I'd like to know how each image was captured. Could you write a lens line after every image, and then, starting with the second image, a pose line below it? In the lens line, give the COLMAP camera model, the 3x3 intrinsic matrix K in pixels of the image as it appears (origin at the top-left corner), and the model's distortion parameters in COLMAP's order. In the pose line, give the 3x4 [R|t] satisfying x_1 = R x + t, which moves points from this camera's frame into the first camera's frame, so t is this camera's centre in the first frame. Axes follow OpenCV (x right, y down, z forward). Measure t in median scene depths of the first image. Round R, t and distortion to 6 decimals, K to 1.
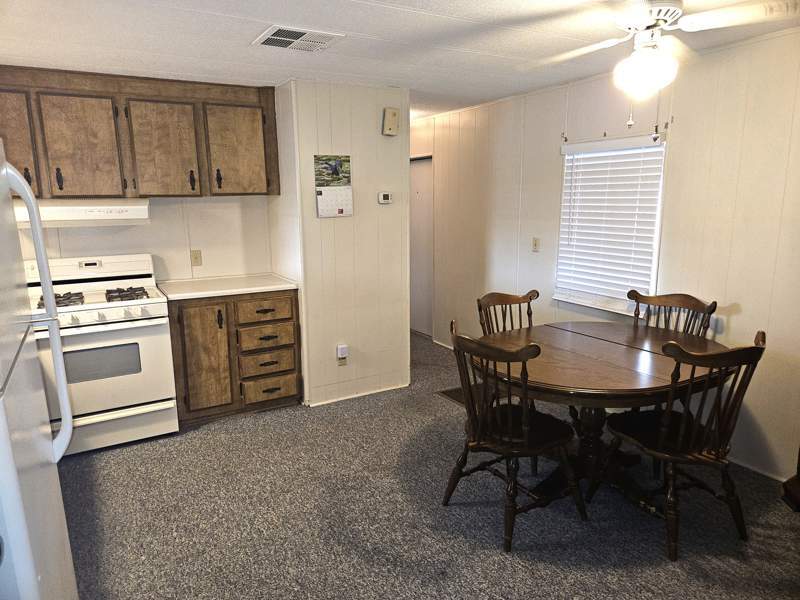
lens RADIAL K [[527.1, 0, 387.3], [0, 527.1, 298.7], [0, 0, 1]] dist [0.069163, -0.057773]
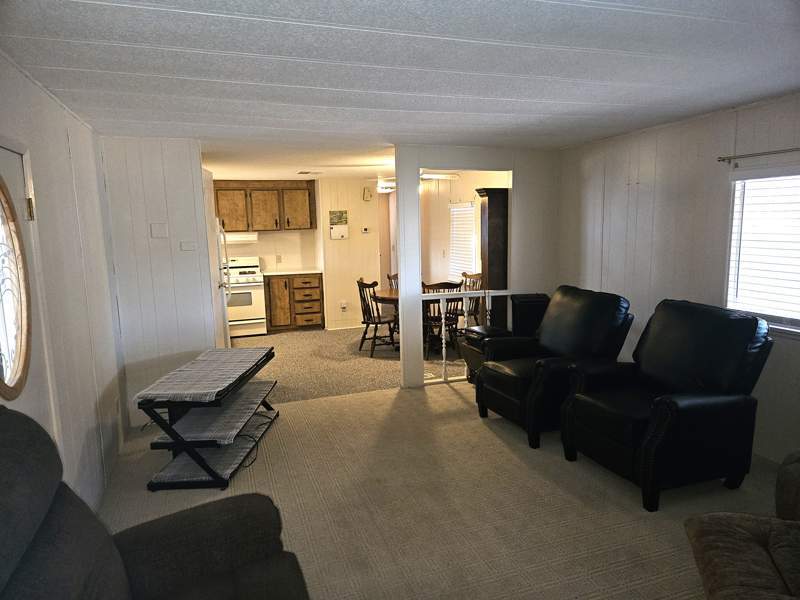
lens RADIAL K [[532.8, 0, 400.0], [0, 532.8, 300.0], [0, 0, 1]] dist [0.069337, -0.061638]
pose [[0.983011, 0.015820, -0.182865, 0.554355], [-0.024037, 0.998794, -0.042806, 0.181394], [0.181967, 0.046474, 0.982206, -1.086920]]
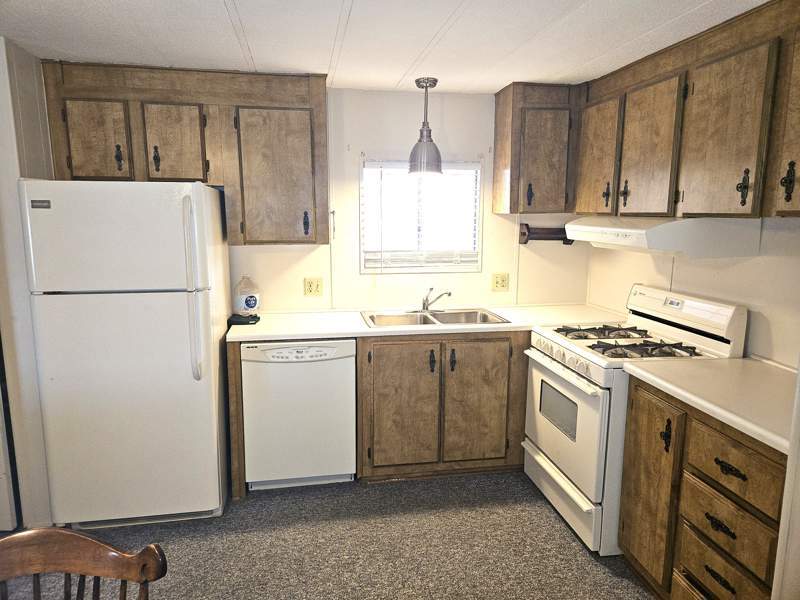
lens RADIAL K [[532.8, 0, 400.0], [0, 532.8, 300.0], [0, 0, 1]] dist [0.069337, -0.061638]
pose [[-0.330039, 0.169852, -0.928560, 0.277131], [-0.179588, 0.954415, 0.238413, -0.179257], [0.926727, 0.245444, -0.284491, 0.850824]]
